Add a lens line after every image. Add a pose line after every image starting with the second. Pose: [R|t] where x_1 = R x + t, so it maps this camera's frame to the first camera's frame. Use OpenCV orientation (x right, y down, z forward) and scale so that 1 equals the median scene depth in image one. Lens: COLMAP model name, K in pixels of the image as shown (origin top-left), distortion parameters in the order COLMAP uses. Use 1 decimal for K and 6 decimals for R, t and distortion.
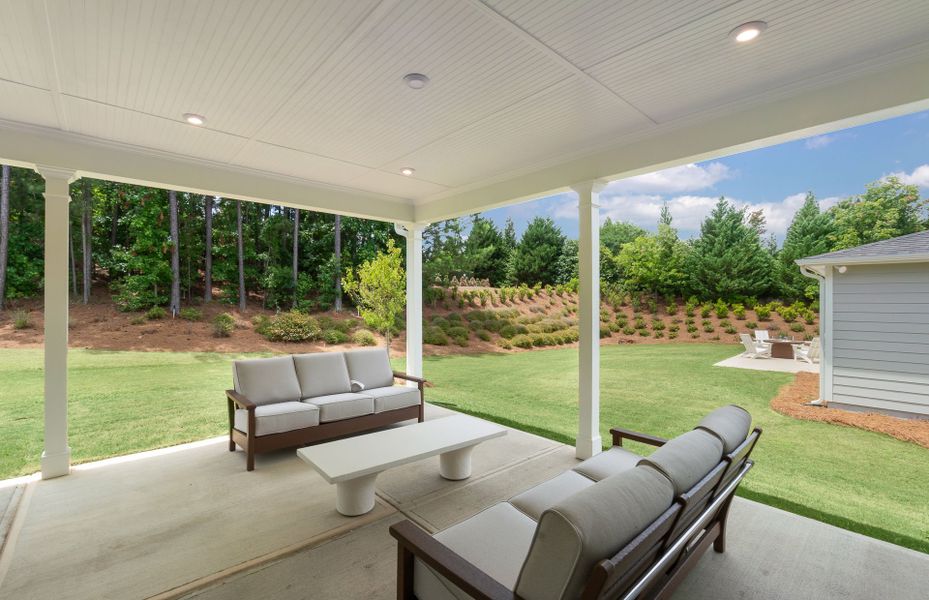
lens RADIAL K [[405.4, 0, 450.4], [0, 405.4, 296.0], [0, 0, 1]] dist [-0.000986, -0.000135]
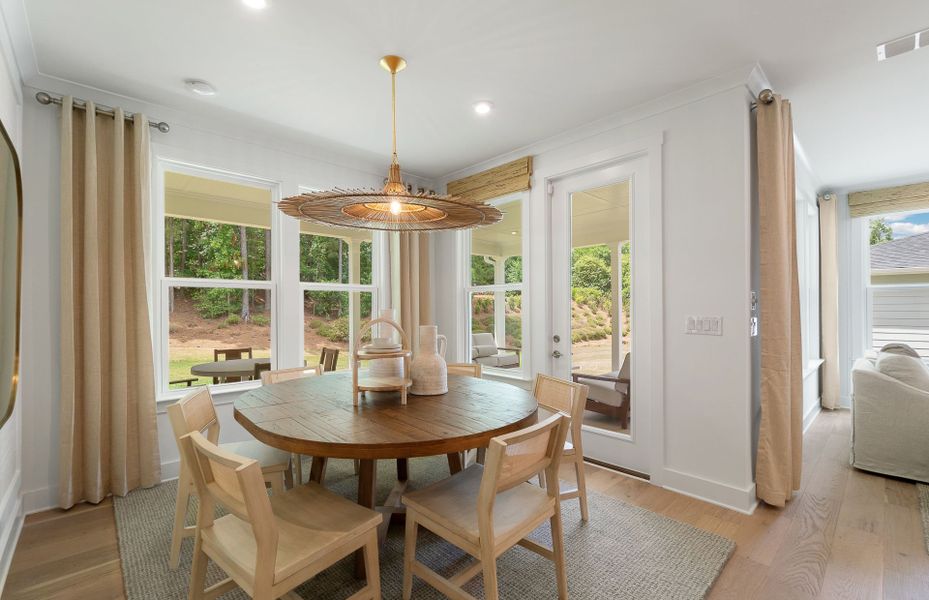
lens RADIAL K [[401.6, 0, 456.7], [0, 401.6, 304.6], [0, 0, 1]] dist [-0.000995, -0.000001]
pose [[0.999394, -0.007513, 0.033976, -0.108544], [0.007489, 0.999972, 0.000841, 0.002425], [-0.033981, -0.000586, 0.999422, -0.199560]]
